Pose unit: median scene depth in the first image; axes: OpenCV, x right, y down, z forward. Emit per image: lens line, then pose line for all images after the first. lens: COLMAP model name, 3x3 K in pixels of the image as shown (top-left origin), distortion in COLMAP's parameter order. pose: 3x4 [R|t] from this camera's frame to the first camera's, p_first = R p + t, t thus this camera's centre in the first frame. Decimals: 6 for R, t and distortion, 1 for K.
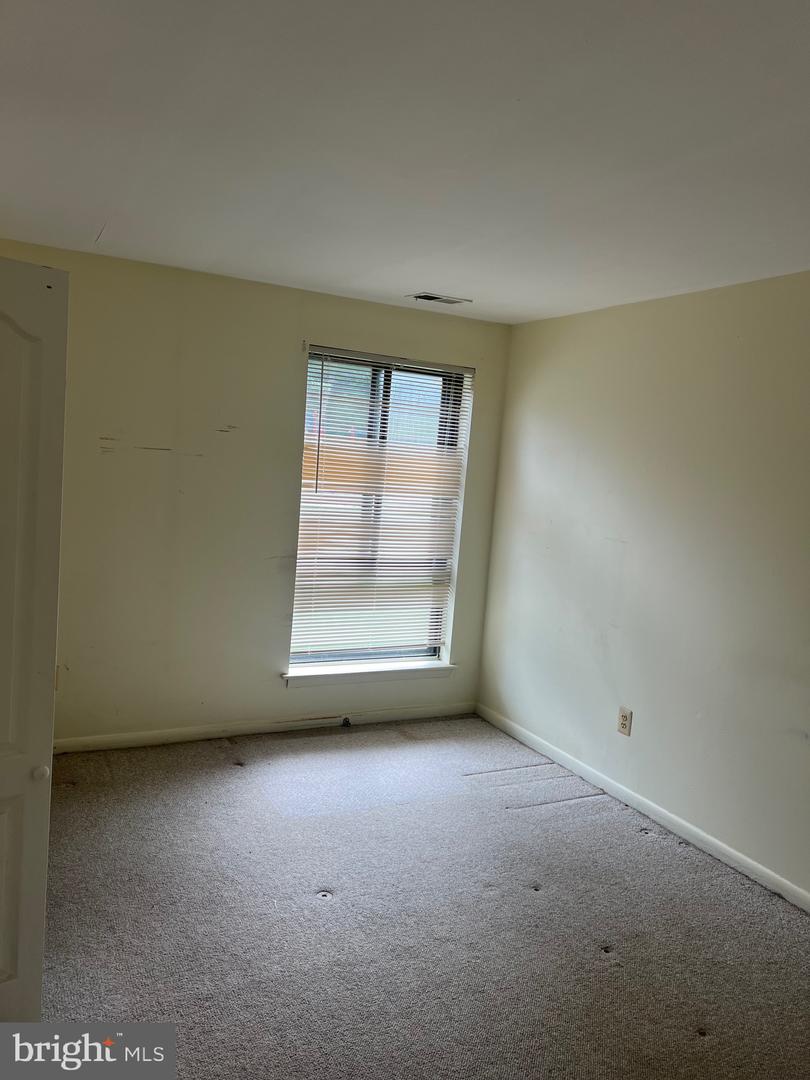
lens RADIAL K [[810.6, 0, 405.0], [0, 810.6, 540.0], [0, 0, 1]] dist [0.066102, -0.064191]
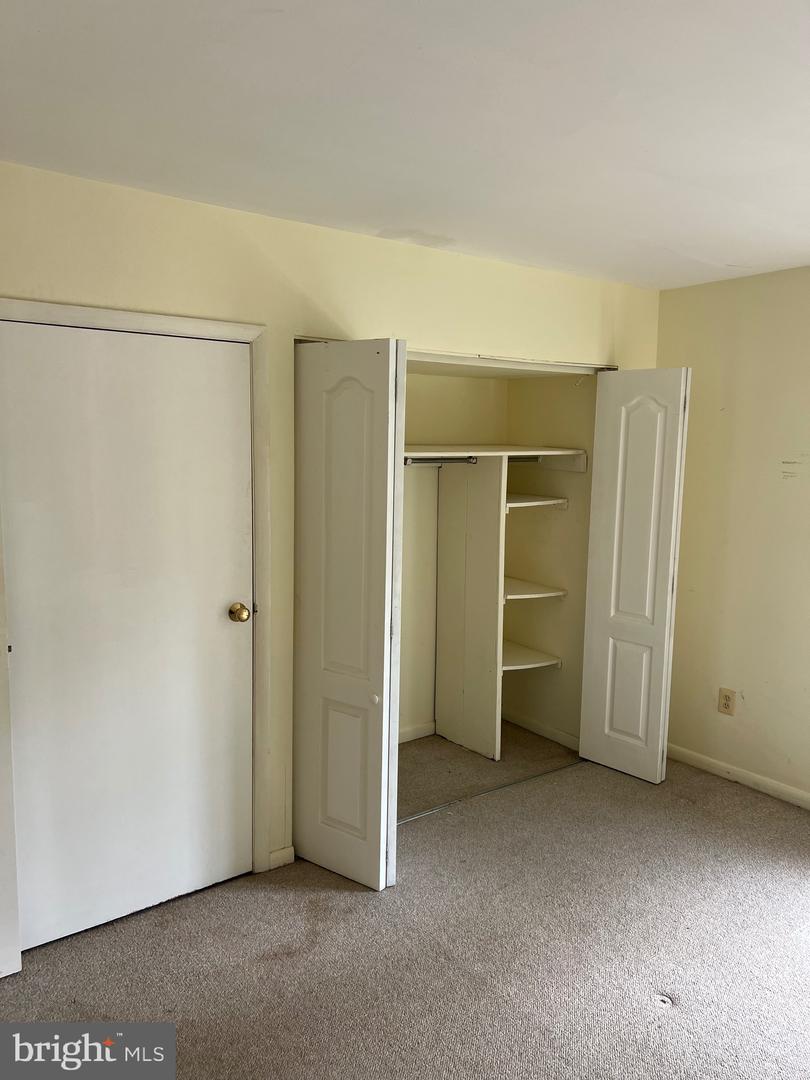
lens RADIAL K [[810.6, 0, 405.0], [0, 810.6, 540.0], [0, 0, 1]] dist [0.066102, -0.064191]
pose [[0.176860, 0.051101, -0.982909, 0.559805], [-0.109268, 0.993497, 0.031991, -0.021040], [0.978152, 0.101743, 0.181293, 0.476871]]
